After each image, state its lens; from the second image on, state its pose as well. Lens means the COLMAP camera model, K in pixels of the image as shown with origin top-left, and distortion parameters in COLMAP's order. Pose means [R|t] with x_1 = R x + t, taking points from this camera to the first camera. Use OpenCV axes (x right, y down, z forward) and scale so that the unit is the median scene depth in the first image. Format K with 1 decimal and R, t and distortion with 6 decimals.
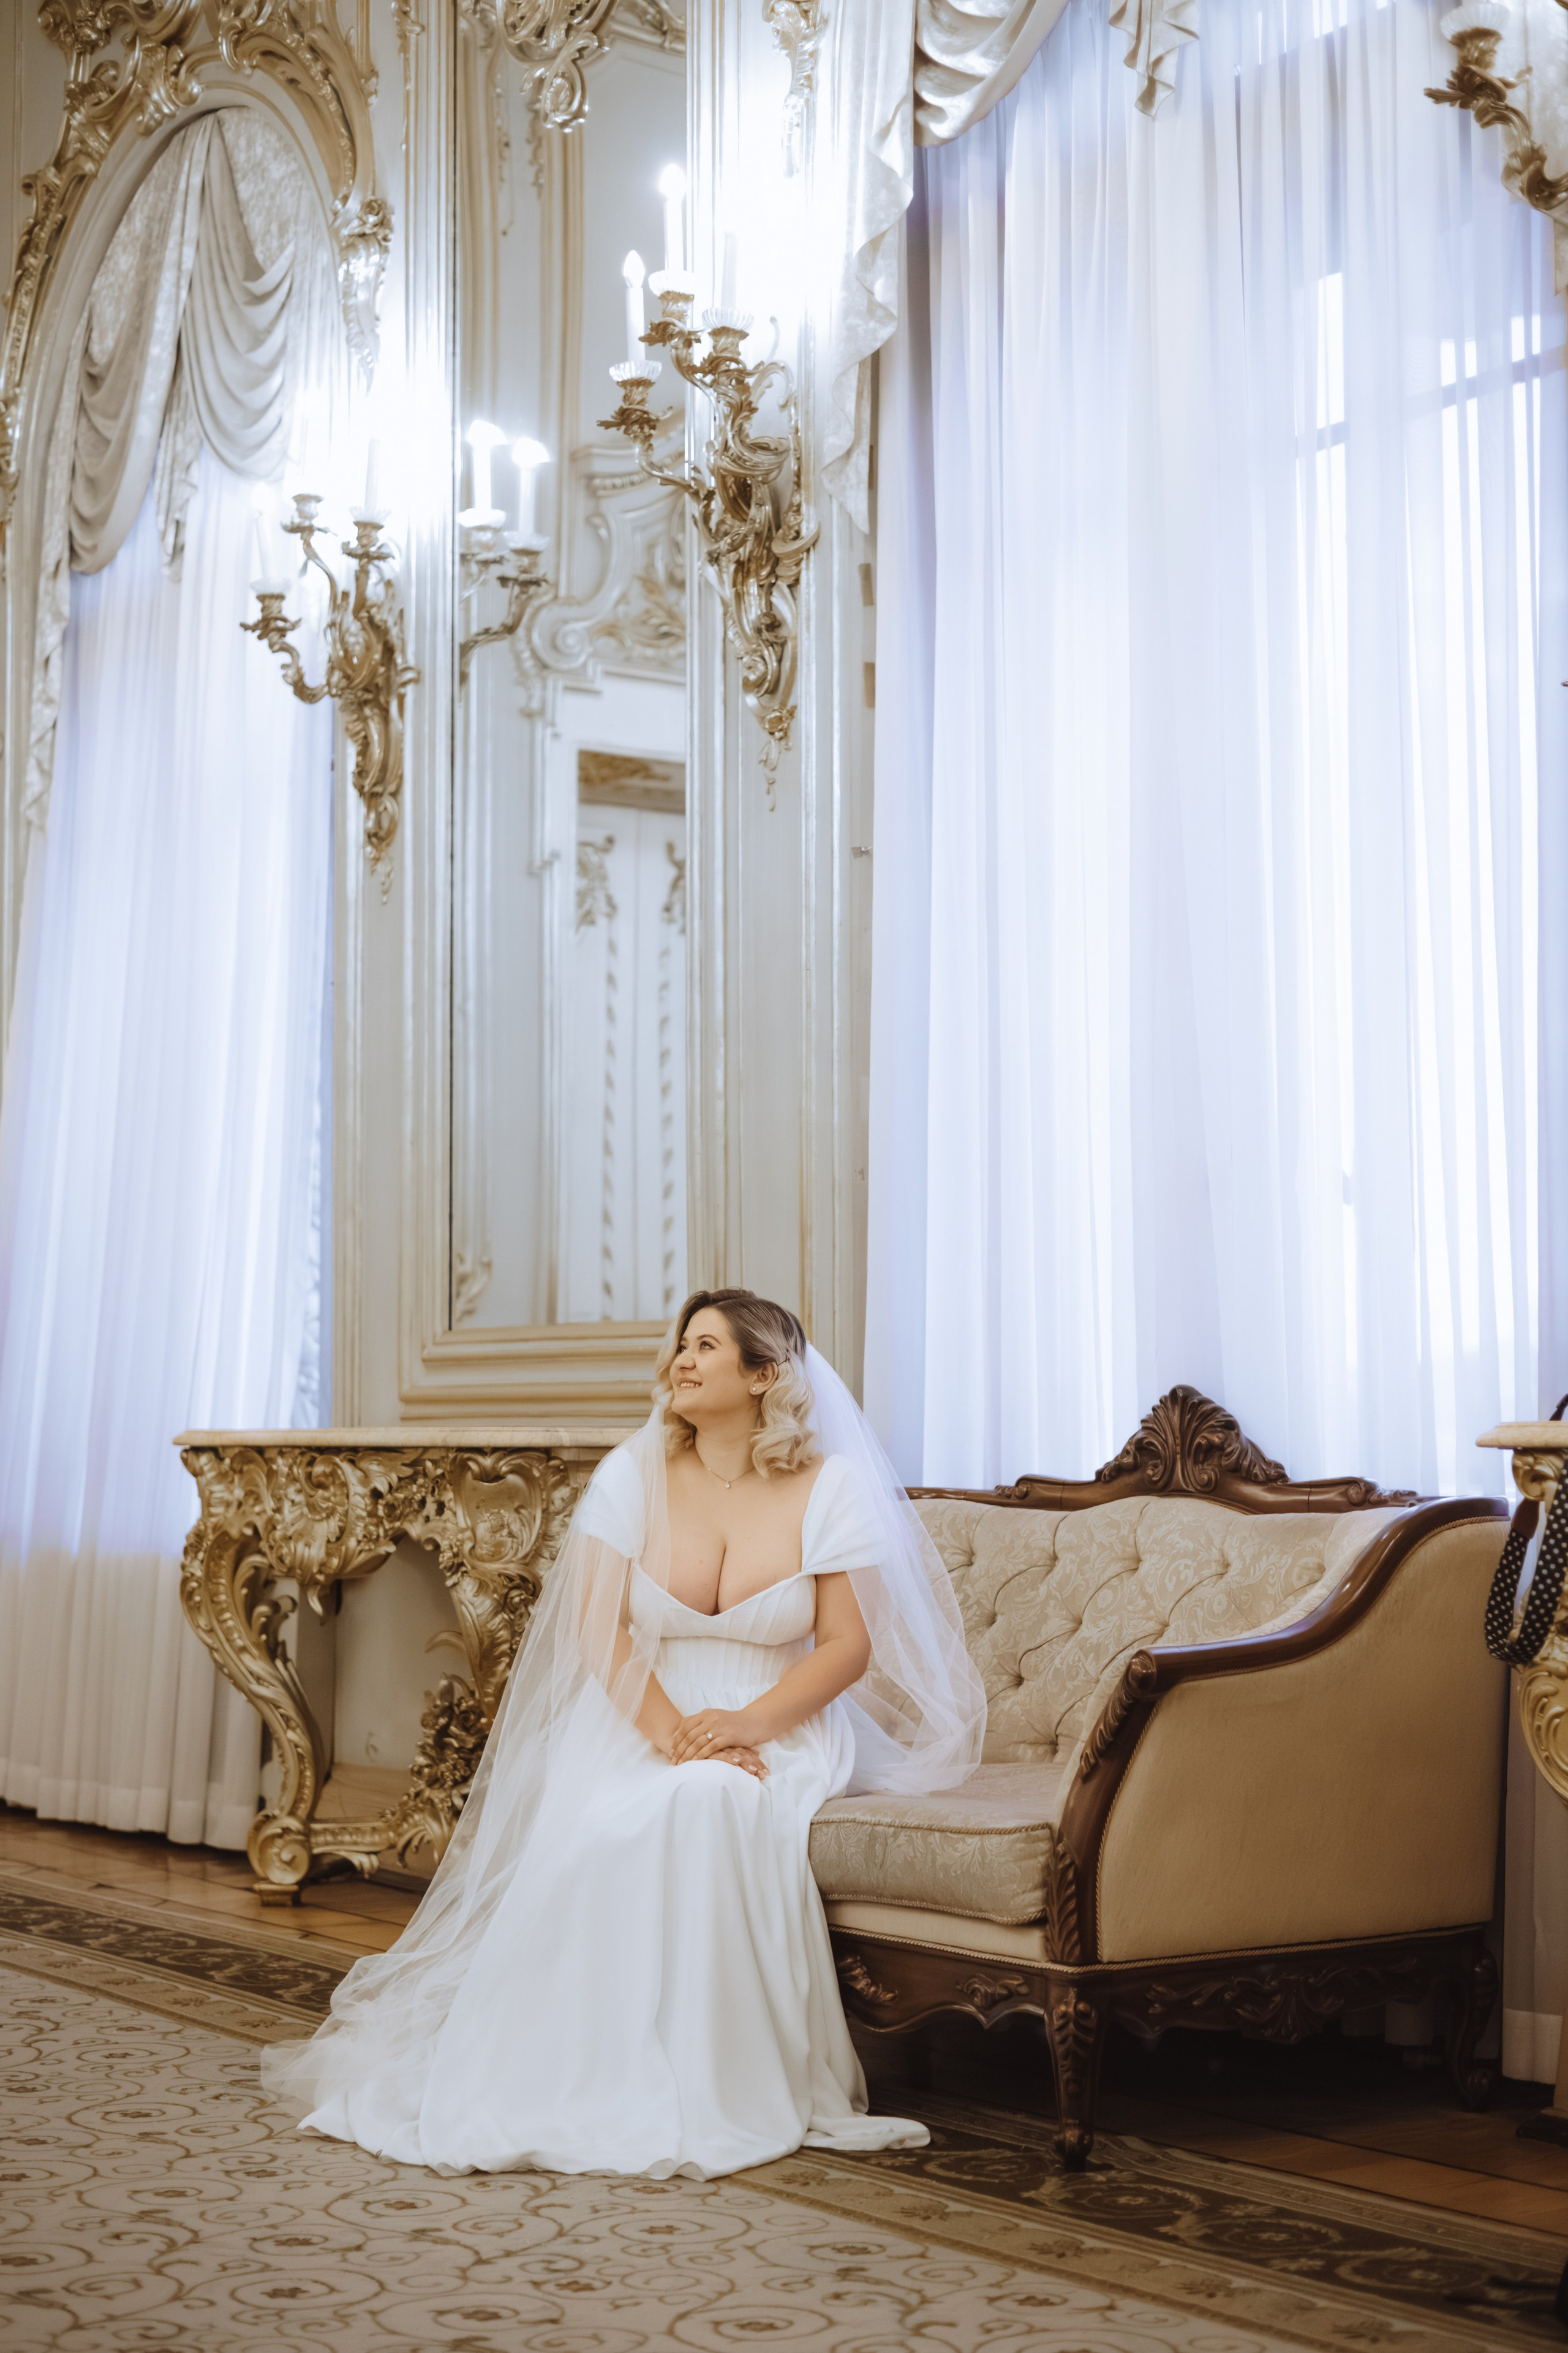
lens RADIAL K [[3437.2, 0, 784.0], [0, 3437.2, 1176.5], [0, 0, 1]] dist [0.032790, -0.213853]
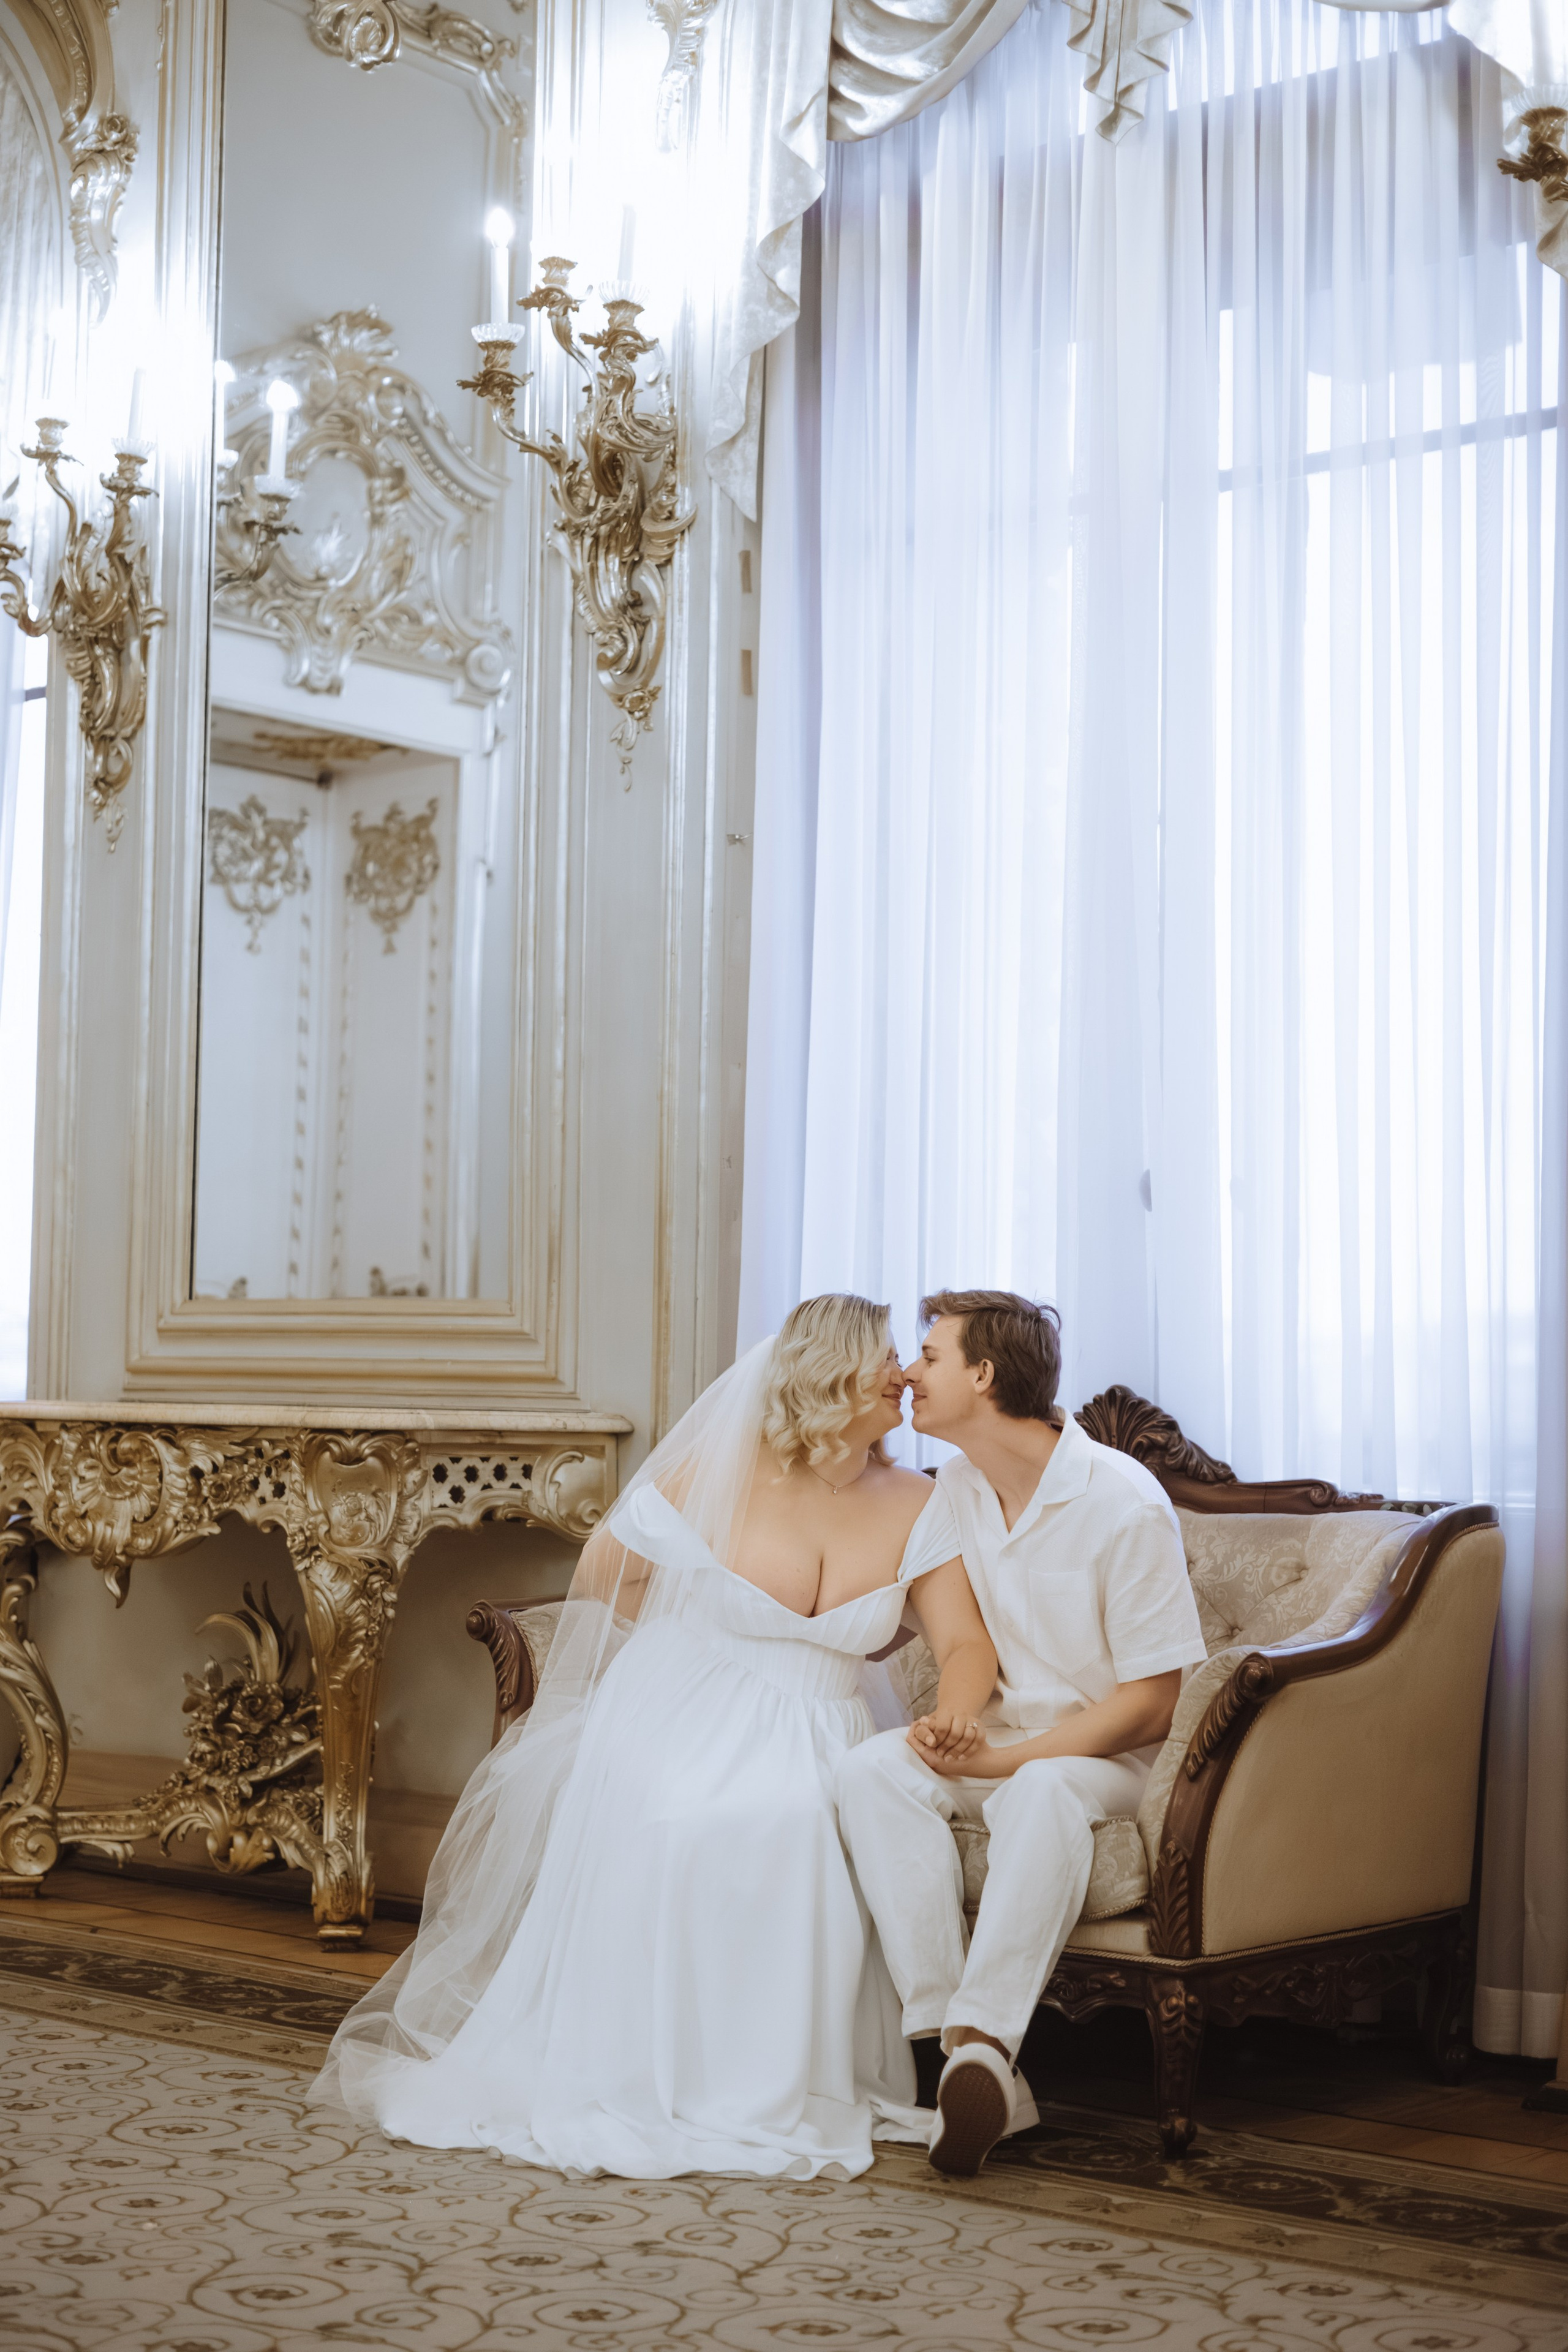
lens RADIAL K [[3436.0, 0, 784.0], [0, 3436.0, 1176.0], [0, 0, 1]] dist [0.032790, -0.213853]
pose [[0.968036, 0.035247, 0.248323, -0.203619], [-0.038834, 0.999200, 0.009561, -0.006661], [-0.247787, -0.018899, 0.968630, 0.026523]]
